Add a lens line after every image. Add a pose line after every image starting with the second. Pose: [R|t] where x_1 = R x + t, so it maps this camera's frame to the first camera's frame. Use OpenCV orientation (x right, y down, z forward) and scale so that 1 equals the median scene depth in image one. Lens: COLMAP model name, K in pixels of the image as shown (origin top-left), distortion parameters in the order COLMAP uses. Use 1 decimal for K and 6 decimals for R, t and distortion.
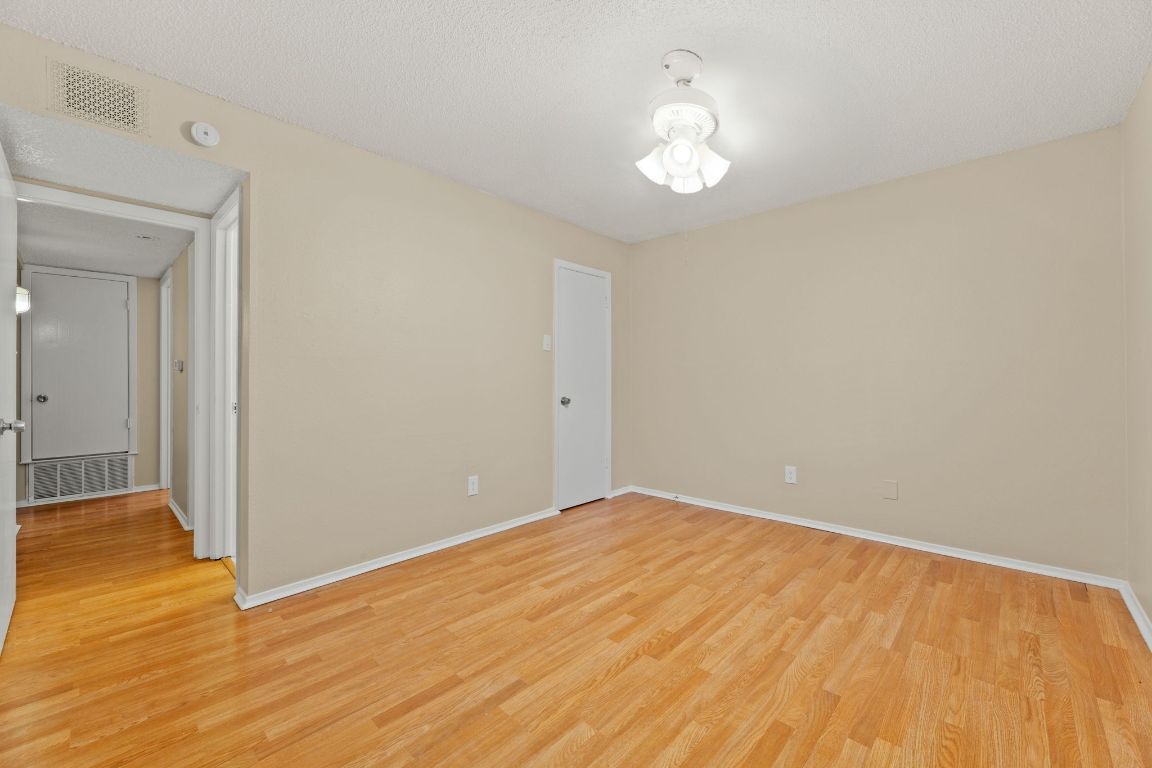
lens RADIAL K [[466.7, 0, 576.8], [0, 466.7, 376.9], [0, 0, 1]] dist [0.000339, 0.000123]
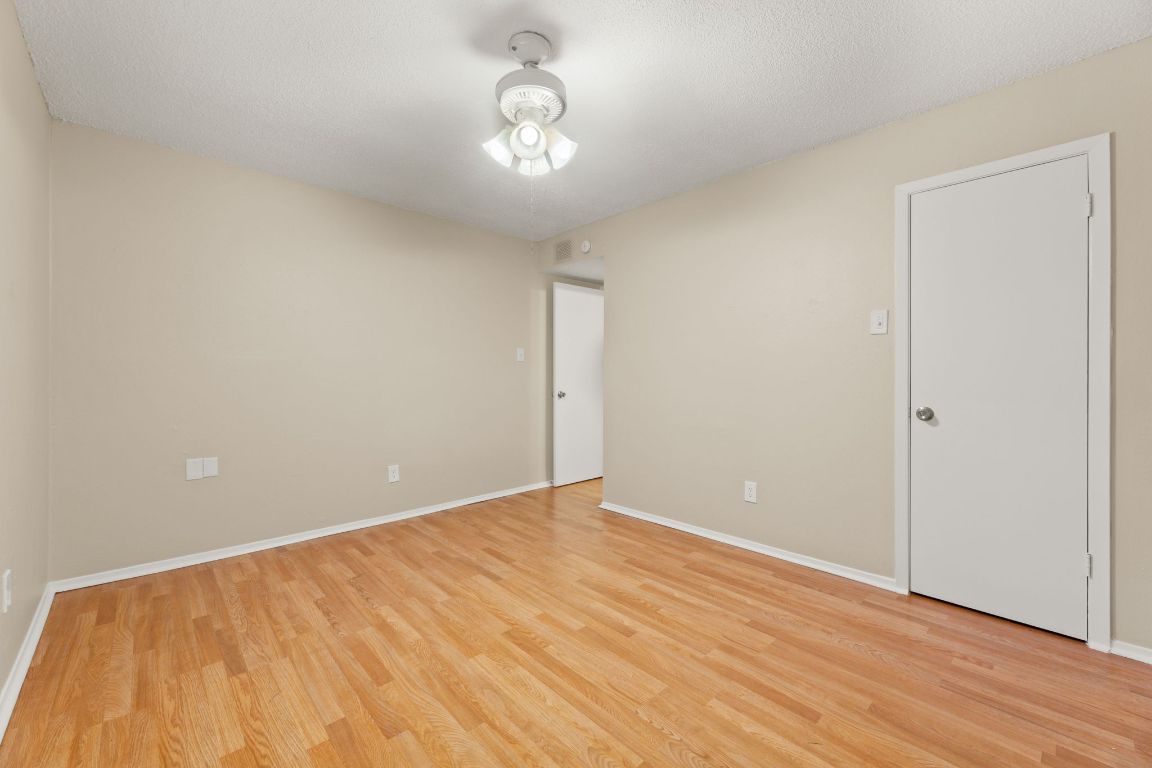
lens RADIAL K [[466.7, 0, 576.8], [0, 466.7, 376.9], [0, 0, 1]] dist [0.000339, 0.000123]
pose [[-0.069678, 0.005892, -0.997552, 1.087031], [0.002767, 0.999980, 0.005713, -0.000608], [0.997566, -0.002362, -0.069693, 1.090868]]
